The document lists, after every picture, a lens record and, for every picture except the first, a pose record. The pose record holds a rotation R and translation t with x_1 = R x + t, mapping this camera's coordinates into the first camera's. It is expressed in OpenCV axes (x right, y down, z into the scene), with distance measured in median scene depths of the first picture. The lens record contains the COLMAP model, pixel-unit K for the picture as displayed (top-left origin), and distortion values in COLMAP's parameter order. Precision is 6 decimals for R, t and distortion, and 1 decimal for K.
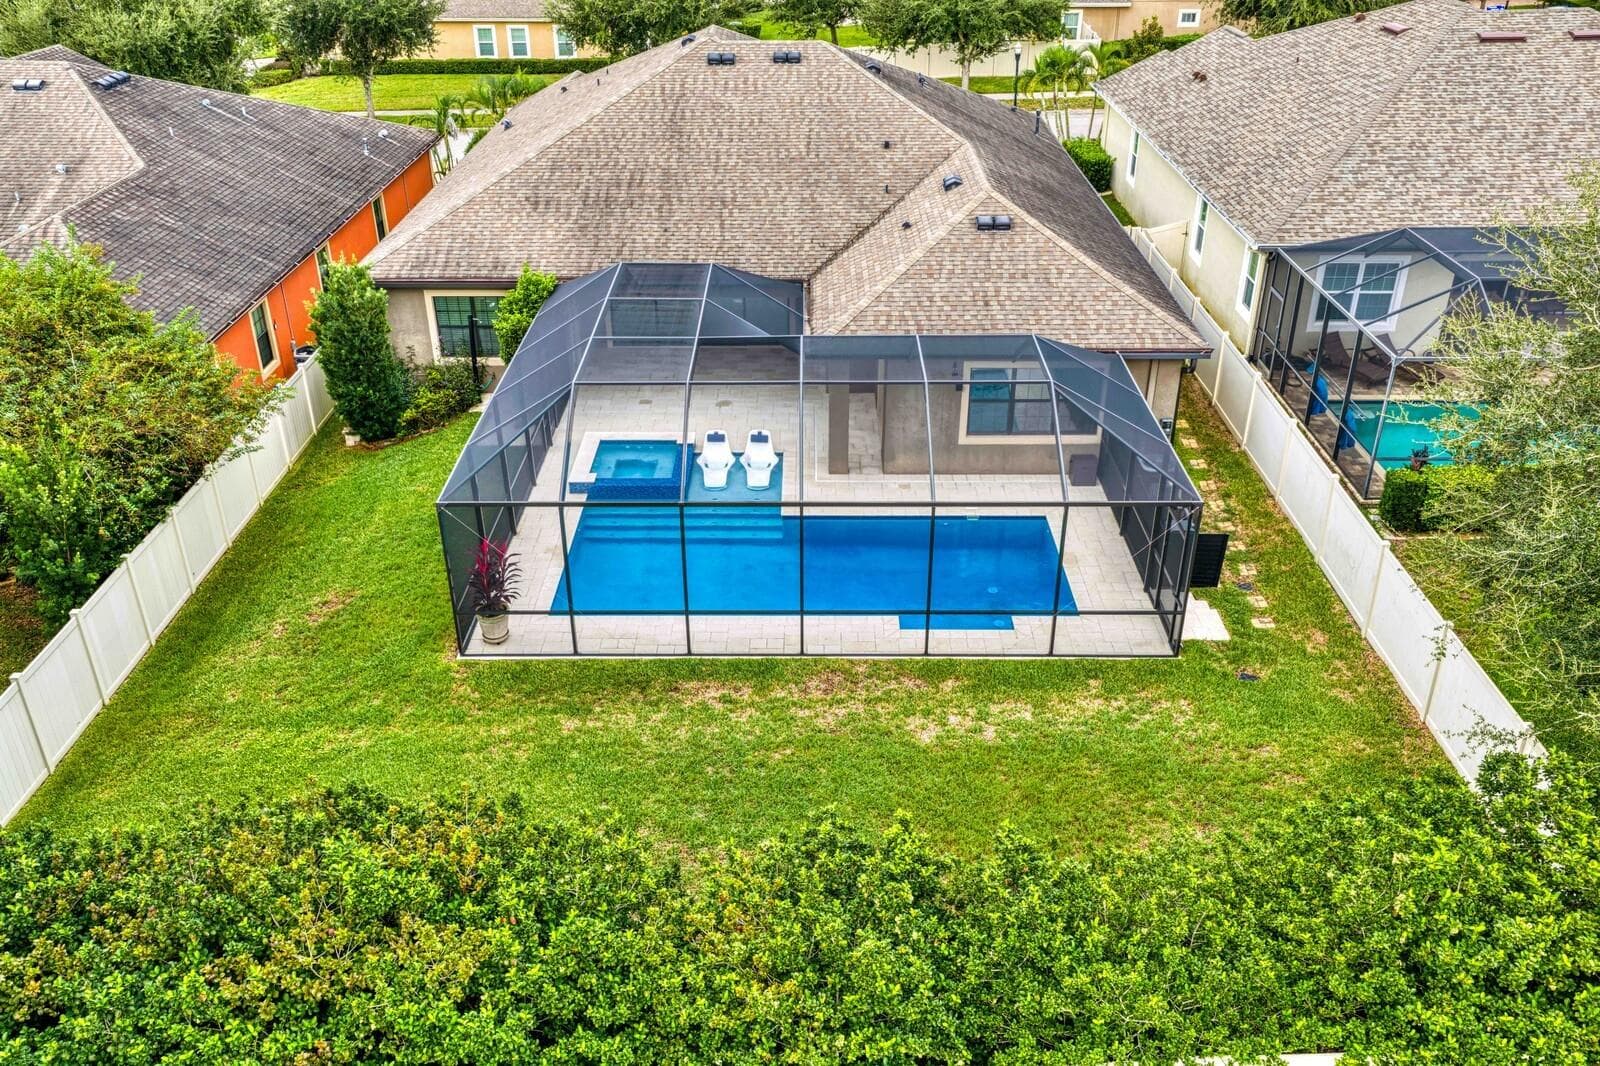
lens RADIAL K [[1312.0, 0, 803.4], [0, 1312.0, 534.6], [0, 0, 1]] dist [0.008045, -0.020144]
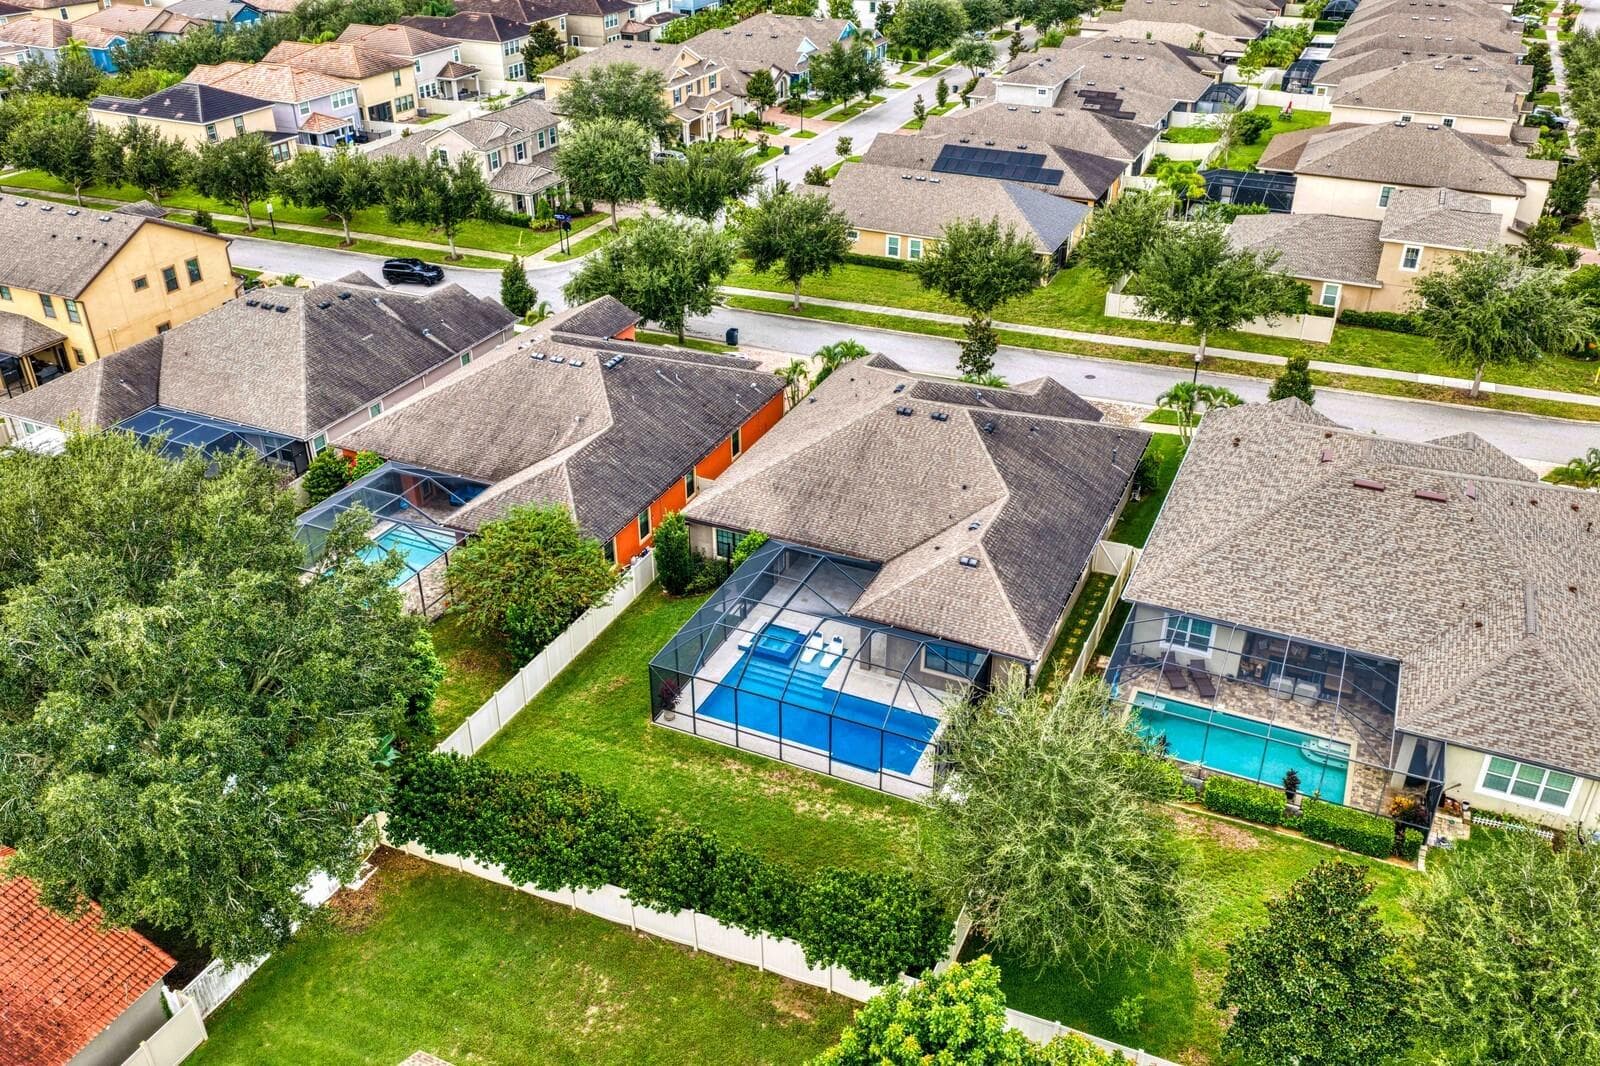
lens RADIAL K [[1312.0, 0, 799.1], [0, 1312.0, 530.7], [0, 0, 1]] dist [0.008045, -0.020144]
pose [[0.908590, 0.210762, -0.360616, 0.619939], [-0.200539, 0.977459, 0.066009, -0.368972], [0.366400, 0.012342, 0.930376, -0.919611]]
